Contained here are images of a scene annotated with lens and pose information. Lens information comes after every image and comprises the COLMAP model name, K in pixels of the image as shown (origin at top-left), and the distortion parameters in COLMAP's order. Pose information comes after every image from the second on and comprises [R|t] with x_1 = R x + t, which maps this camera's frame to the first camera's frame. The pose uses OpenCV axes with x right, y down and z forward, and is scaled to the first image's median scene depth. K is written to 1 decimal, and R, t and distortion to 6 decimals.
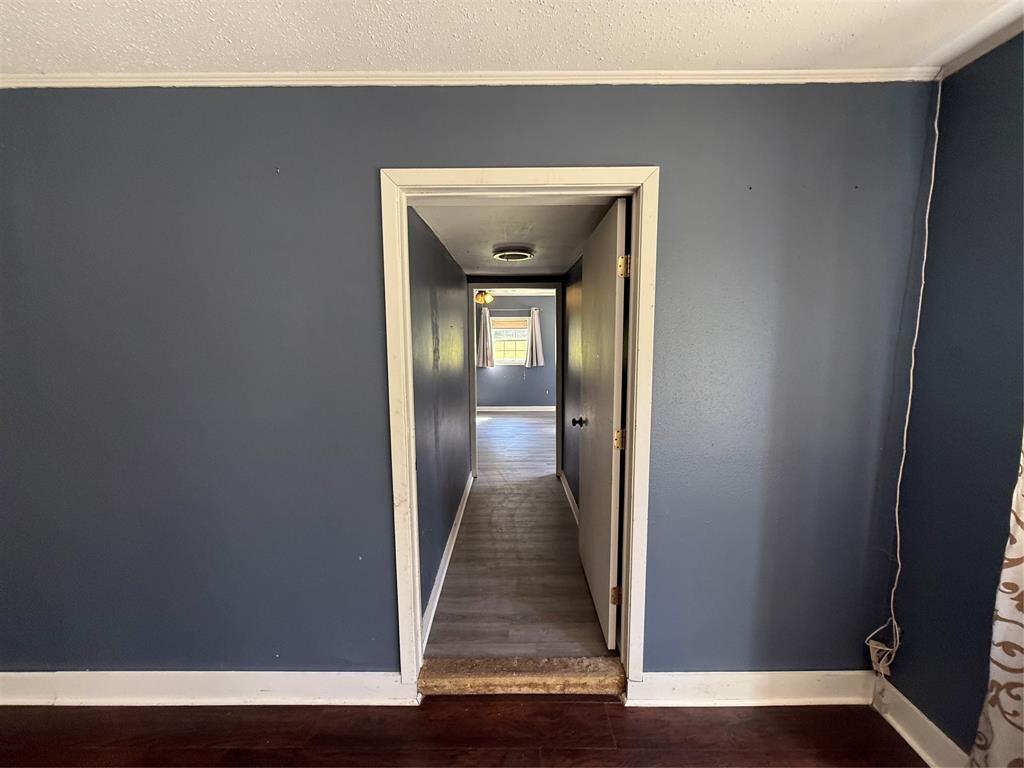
lens RADIAL K [[410.1, 0, 516.4], [0, 410.1, 384.9], [0, 0, 1]] dist [0.000339, -0.000006]
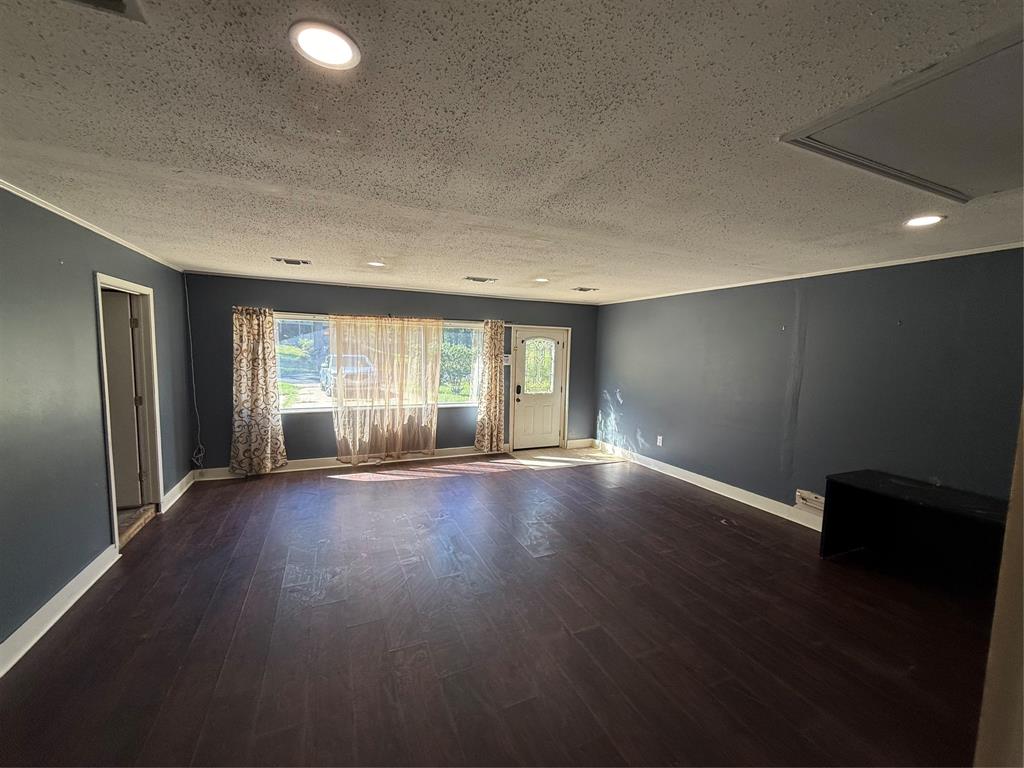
lens RADIAL K [[410.1, 0, 516.4], [0, 410.1, 384.9], [0, 0, 1]] dist [0.000339, -0.000006]
pose [[-0.401885, -0.088335, 0.911419, -2.568568], [0.101721, 0.984869, 0.140307, -0.051517], [-0.910023, 0.149098, -0.386819, -0.018731]]
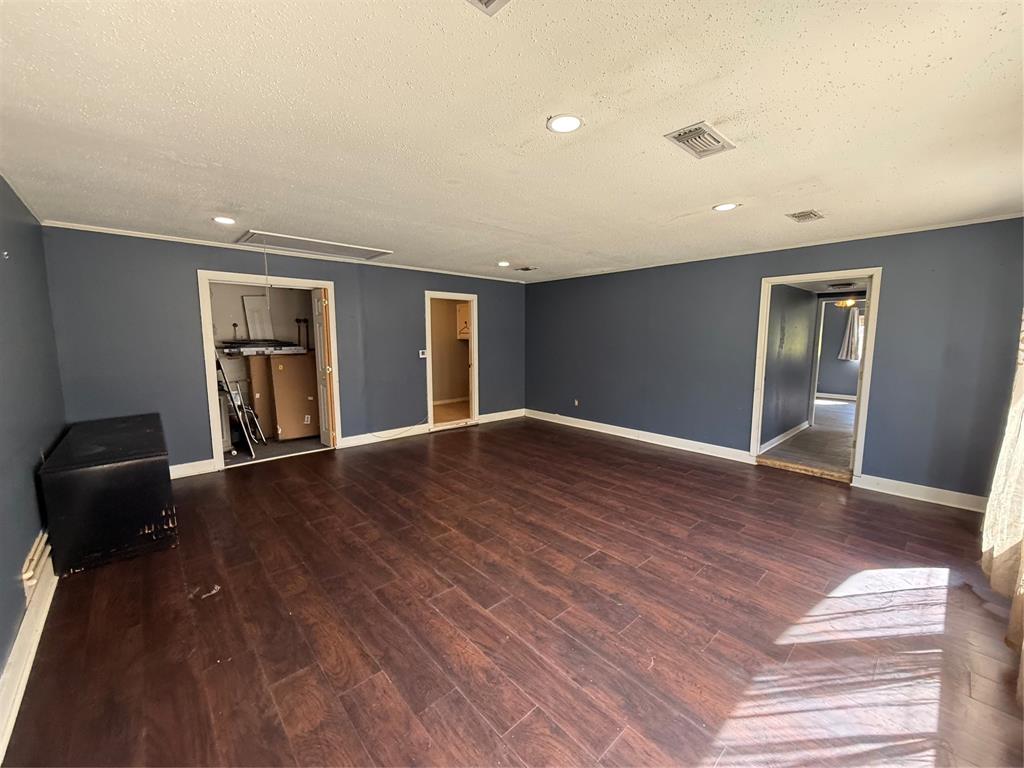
lens RADIAL K [[410.1, 0, 516.4], [0, 410.1, 384.9], [0, 0, 1]] dist [0.000339, -0.000006]
pose [[0.701107, 0.074891, -0.709112, 0.536611], [-0.091649, 0.995685, 0.014542, 0.326553], [0.707142, 0.054794, 0.704945, -2.074630]]
